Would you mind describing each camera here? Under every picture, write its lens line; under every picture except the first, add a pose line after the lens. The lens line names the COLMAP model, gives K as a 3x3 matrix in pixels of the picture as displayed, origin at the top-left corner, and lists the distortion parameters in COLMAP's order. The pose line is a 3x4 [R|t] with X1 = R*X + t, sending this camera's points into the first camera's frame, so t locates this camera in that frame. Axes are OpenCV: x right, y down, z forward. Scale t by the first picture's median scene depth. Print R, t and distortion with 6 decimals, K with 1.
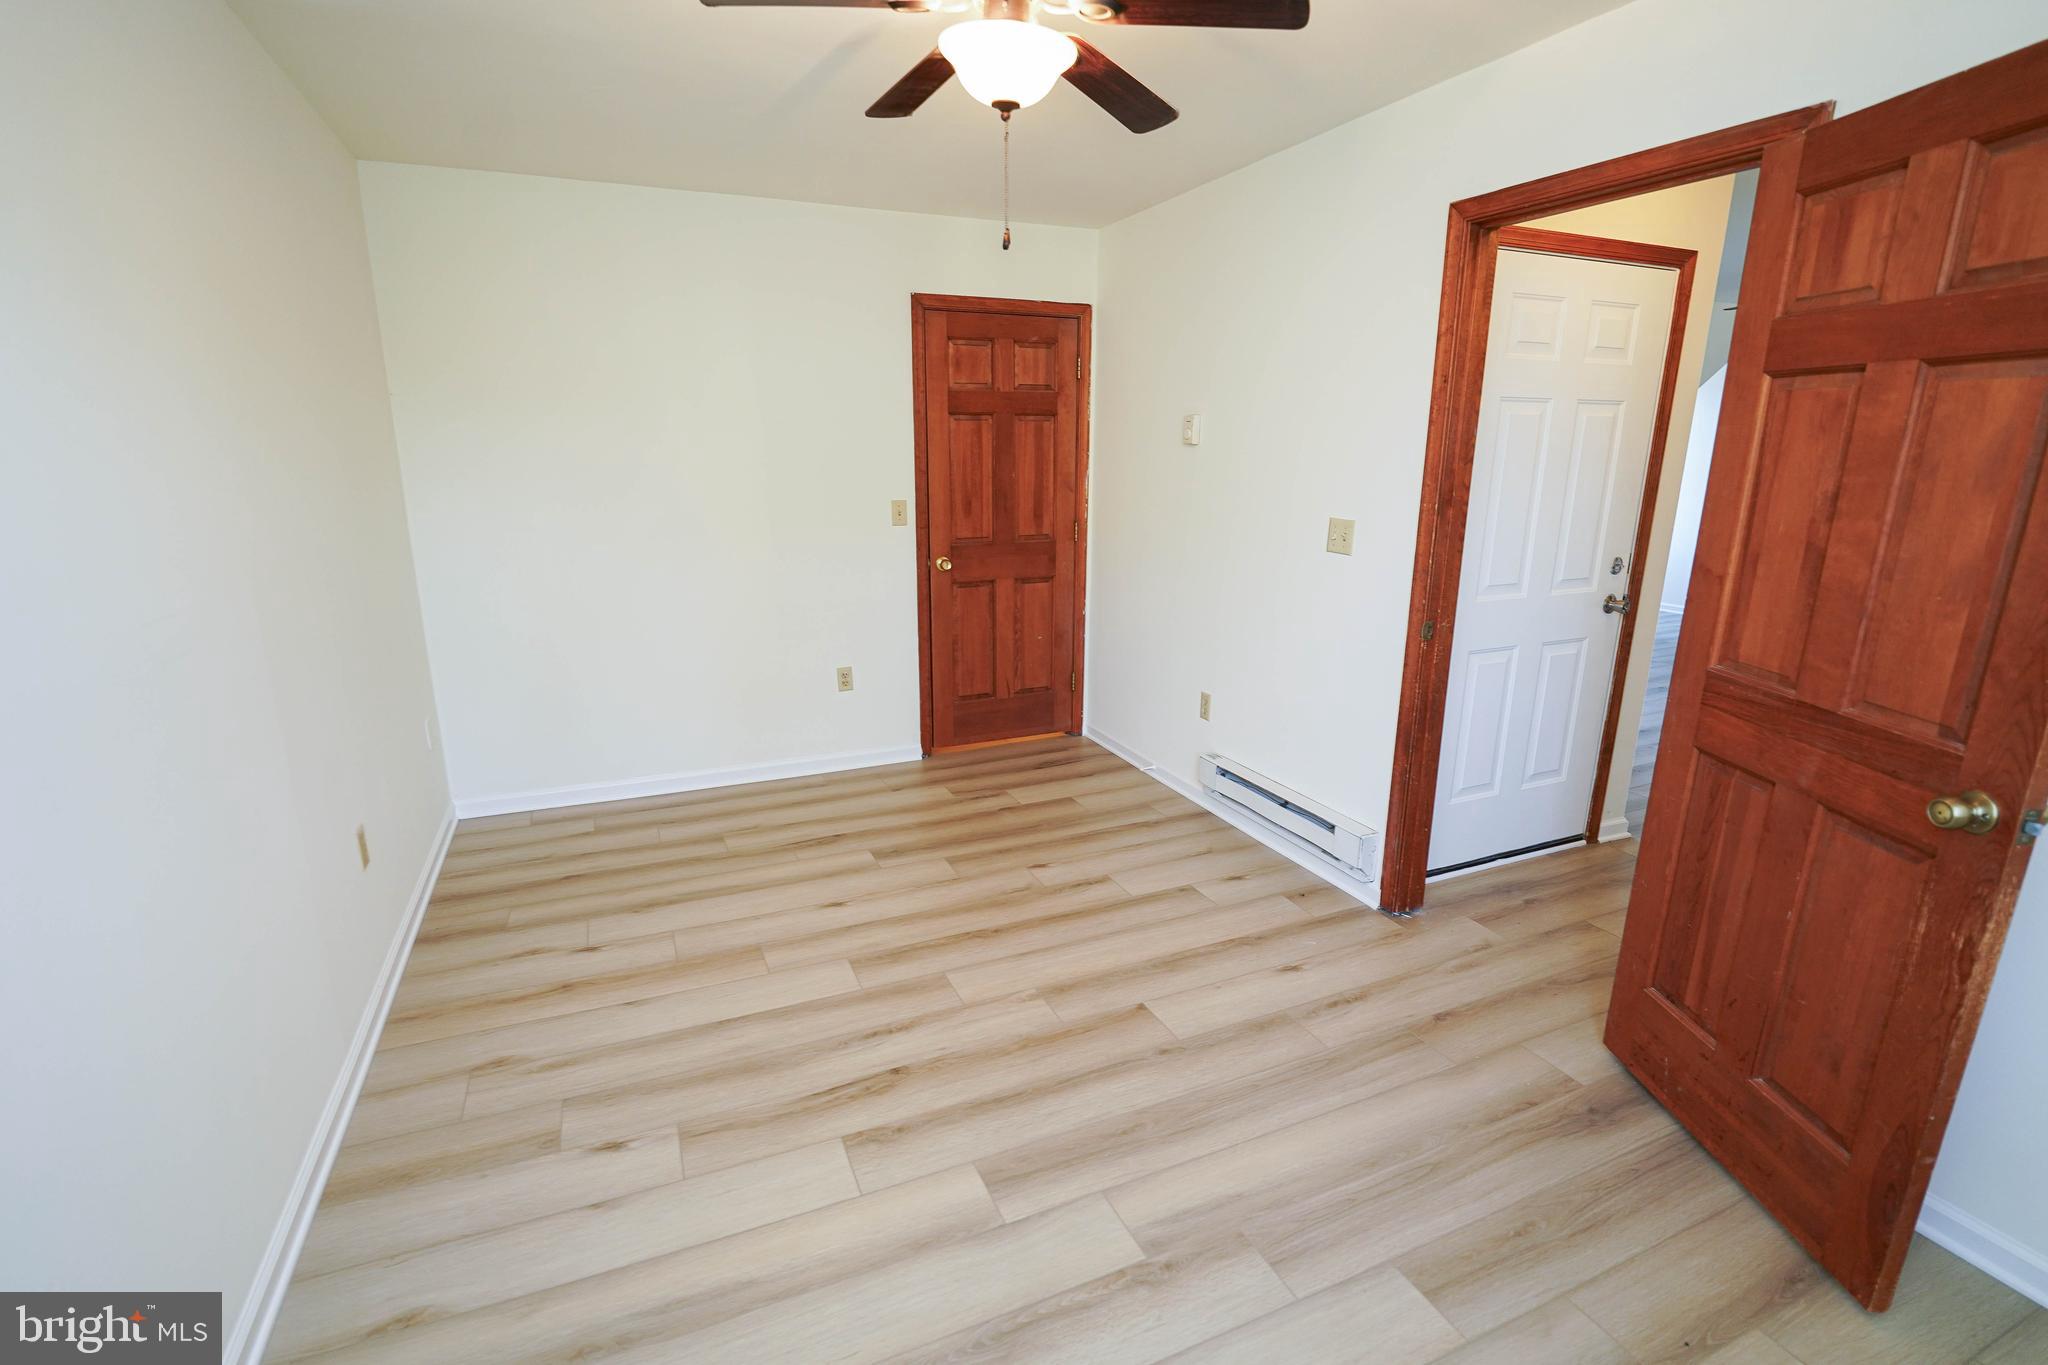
lens RADIAL K [[914.6, 0, 1014.8], [0, 914.6, 678.6], [0, 0, 1]] dist [-0.014644, -0.000296]
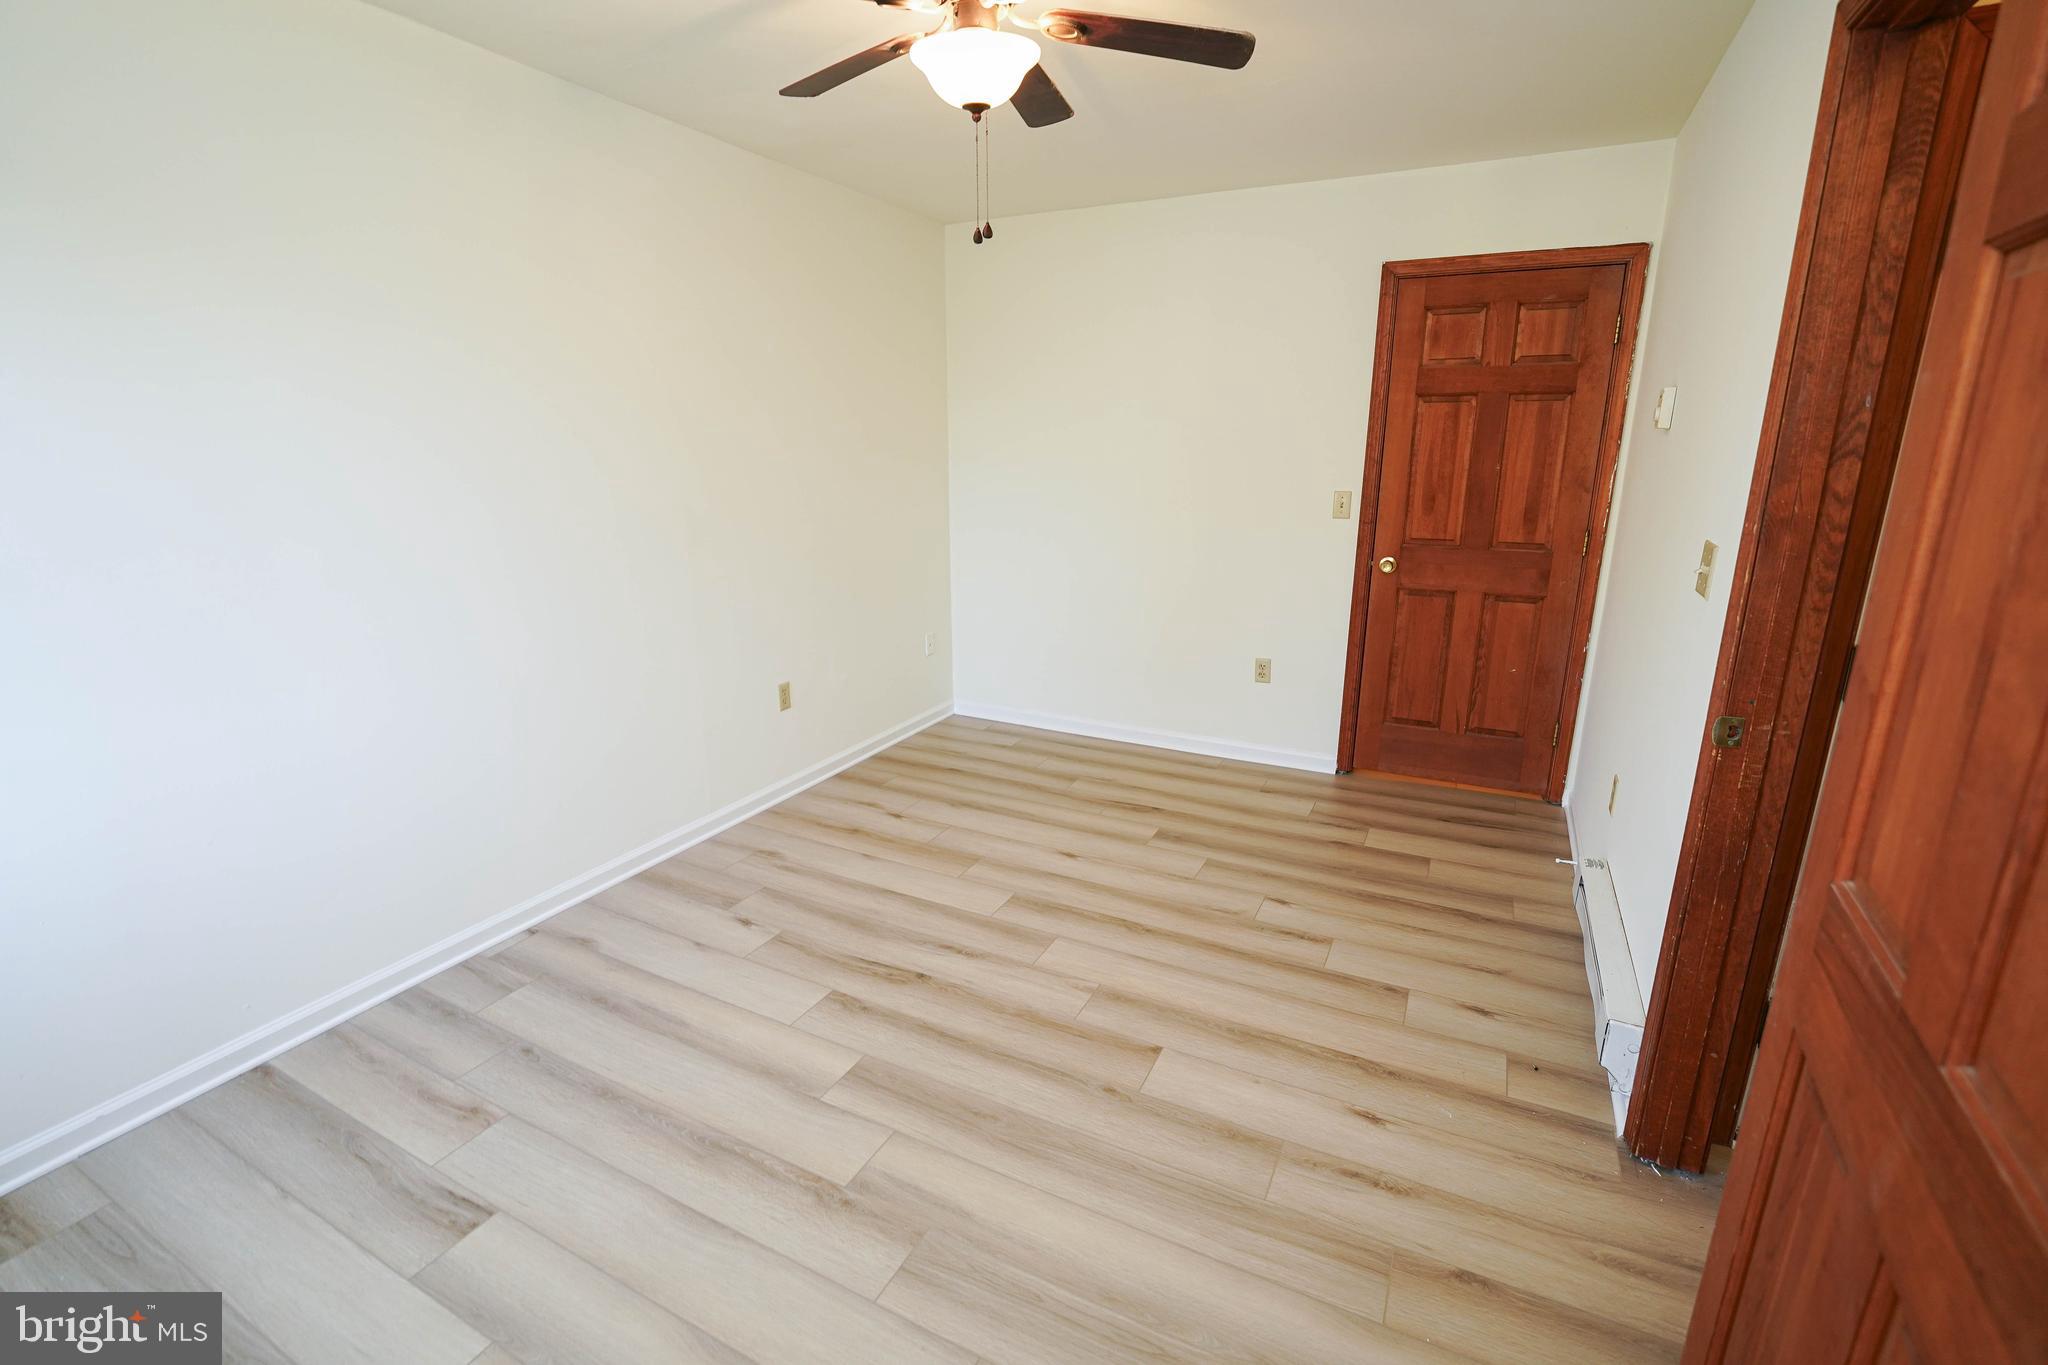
lens RADIAL K [[914.1, 0, 1024.0], [0, 914.1, 682.5], [0, 0, 1]] dist [-0.019801, -0.000426]
pose [[0.638389, 0.197973, -0.743819, 0.494535], [-0.186262, 0.977370, 0.100273, -0.048405], [0.746837, 0.074532, 0.660817, 0.206540]]
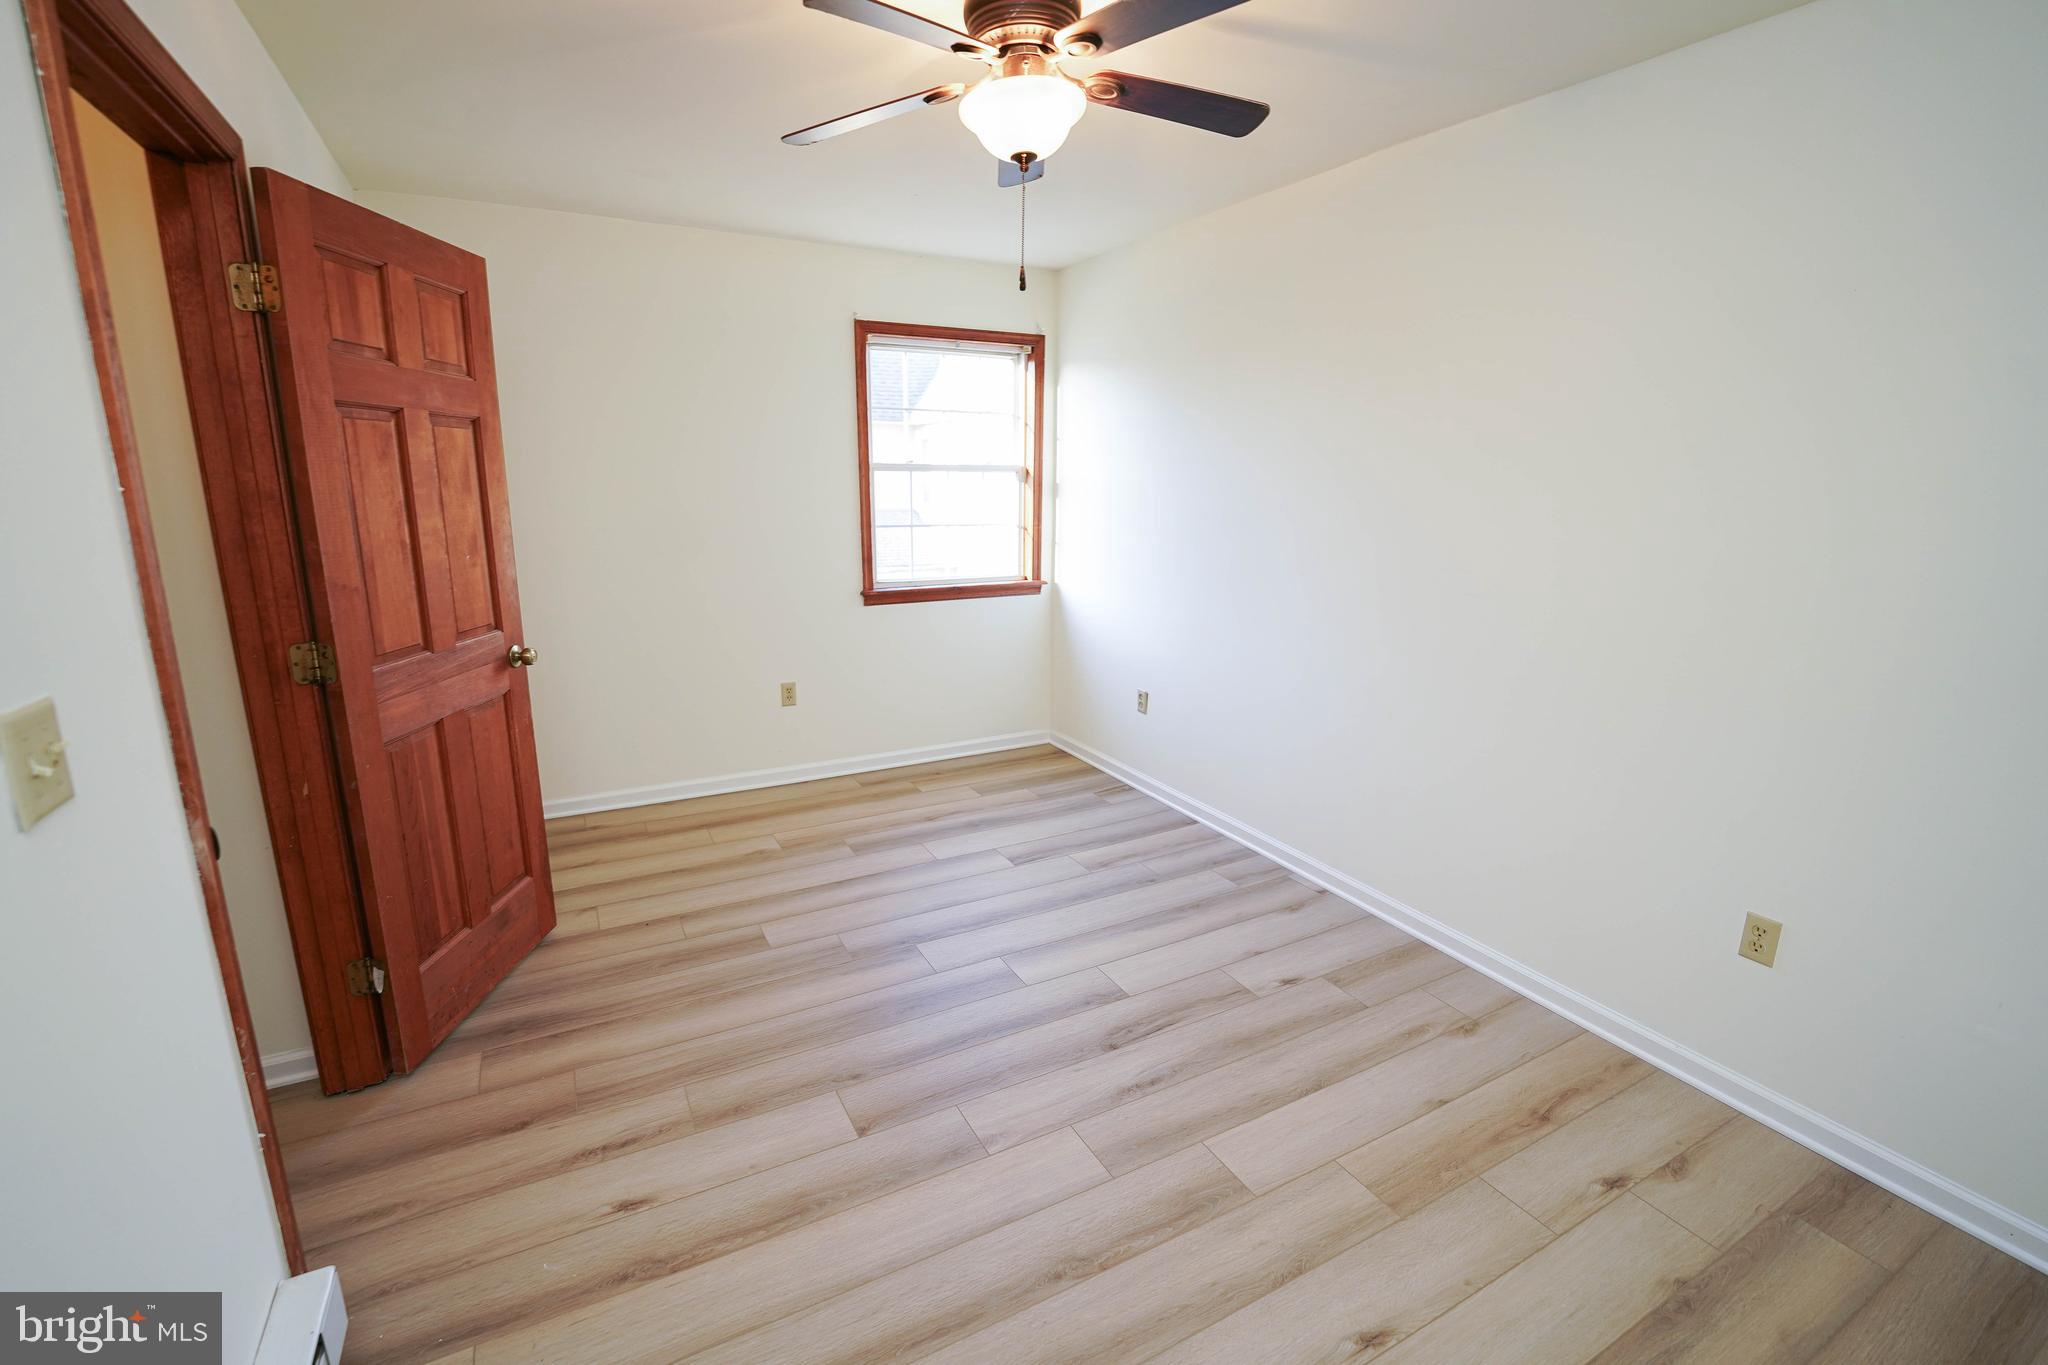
lens RADIAL K [[891.0, 0, 997.4], [0, 891.0, 684.5], [0, 0, 1]] dist [-0.025792, 0.000028]
pose [[-0.998253, 0.004662, -0.058907, 0.045314], [-0.023220, 0.885746, 0.463590, -0.294629], [0.054338, 0.464148, -0.884090, 1.159084]]
